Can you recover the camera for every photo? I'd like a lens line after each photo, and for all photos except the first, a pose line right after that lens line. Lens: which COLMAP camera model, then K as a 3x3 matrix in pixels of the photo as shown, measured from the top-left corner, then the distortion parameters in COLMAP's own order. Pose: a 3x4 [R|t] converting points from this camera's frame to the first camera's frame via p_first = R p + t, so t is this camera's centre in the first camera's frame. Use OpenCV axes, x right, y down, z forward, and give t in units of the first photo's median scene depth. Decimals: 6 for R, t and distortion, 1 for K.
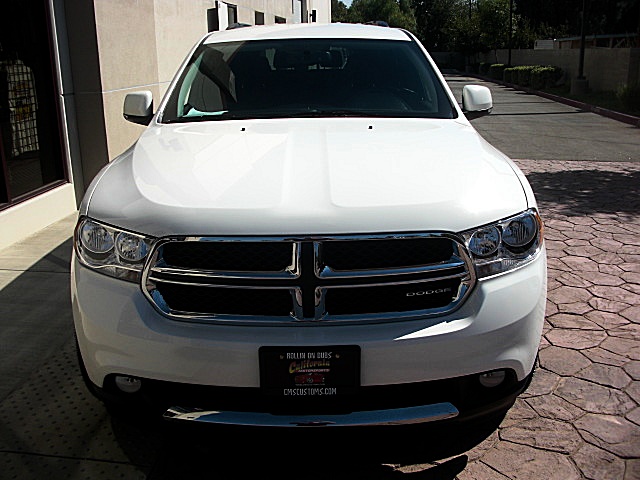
lens RADIAL K [[622.0, 0, 320.9], [0, 622.0, 241.9], [0, 0, 1]] dist [-0.128653, 0.000000]
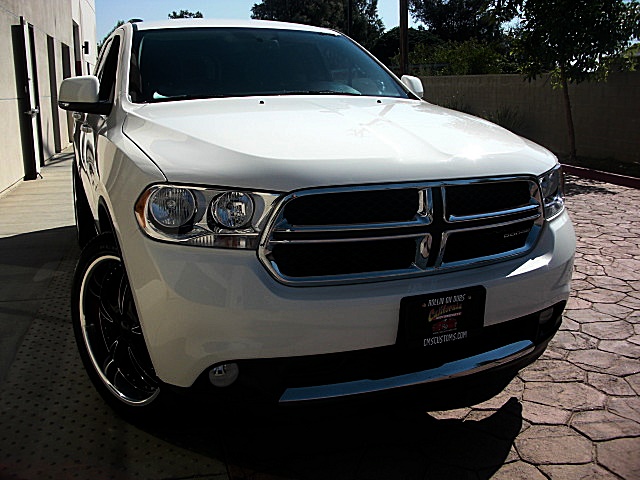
lens RADIAL K [[622.0, 0, 321.5], [0, 622.0, 237.6], [0, 0, 1]] dist [-0.128653, 0.000000]
pose [[0.916698, -0.077901, 0.391914, -0.576239], [0.104511, 0.993413, -0.046994, 0.106205], [-0.385671, 0.084039, 0.918801, 0.146728]]
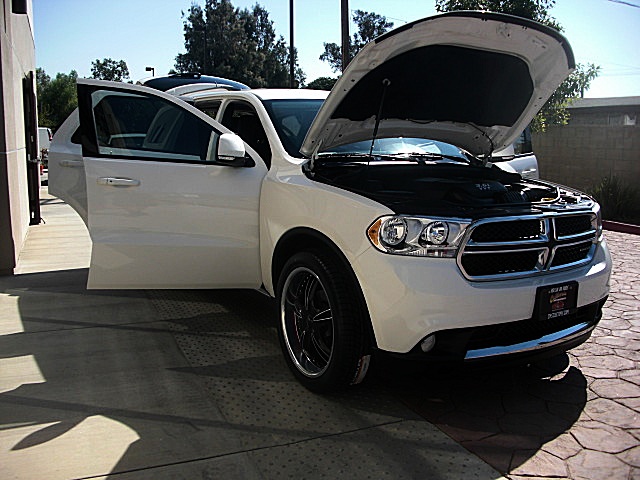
lens RADIAL K [[622.0, 0, 313.6], [0, 622.0, 241.8], [0, 0, 1]] dist [-0.128653, 0.000000]
pose [[0.860330, -0.064872, 0.505593, -1.304765], [0.132503, 0.986233, -0.098927, 0.131600], [-0.492215, 0.152103, 0.857082, -0.036836]]
